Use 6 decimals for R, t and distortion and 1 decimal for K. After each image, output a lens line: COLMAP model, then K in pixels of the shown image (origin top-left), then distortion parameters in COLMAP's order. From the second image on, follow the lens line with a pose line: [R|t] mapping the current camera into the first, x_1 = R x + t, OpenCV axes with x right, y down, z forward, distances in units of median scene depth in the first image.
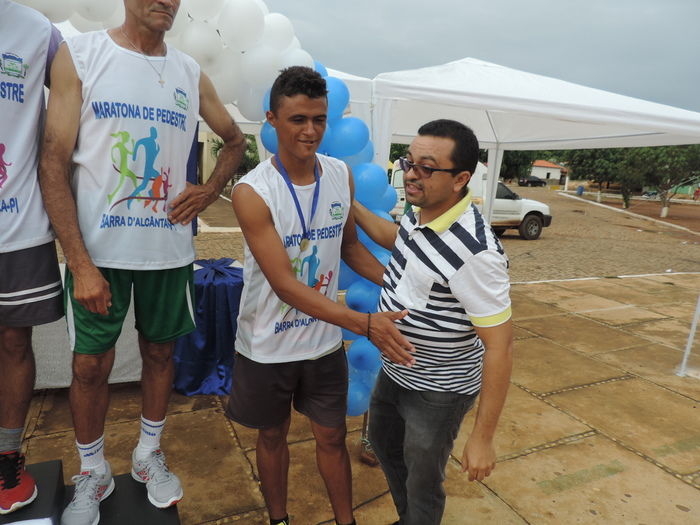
lens RADIAL K [[527.3, 0, 352.1], [0, 527.3, 253.4], [0, 0, 1]] dist [0.021267, -0.002900]
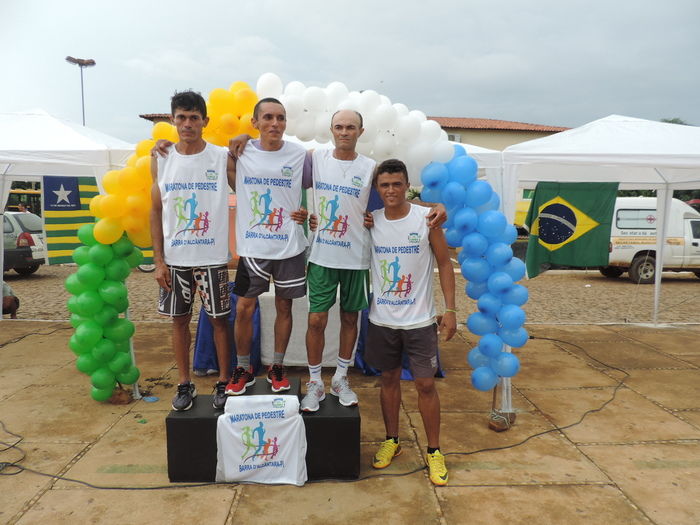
lens RADIAL K [[527.3, 0, 351.0], [0, 527.3, 263.2], [0, 0, 1]] dist [0.021267, -0.002900]
pose [[0.931641, 0.003010, -0.363368, 0.187015], [-0.026849, 0.997803, -0.060573, 0.063096], [0.362387, 0.066188, 0.929674, -0.440115]]
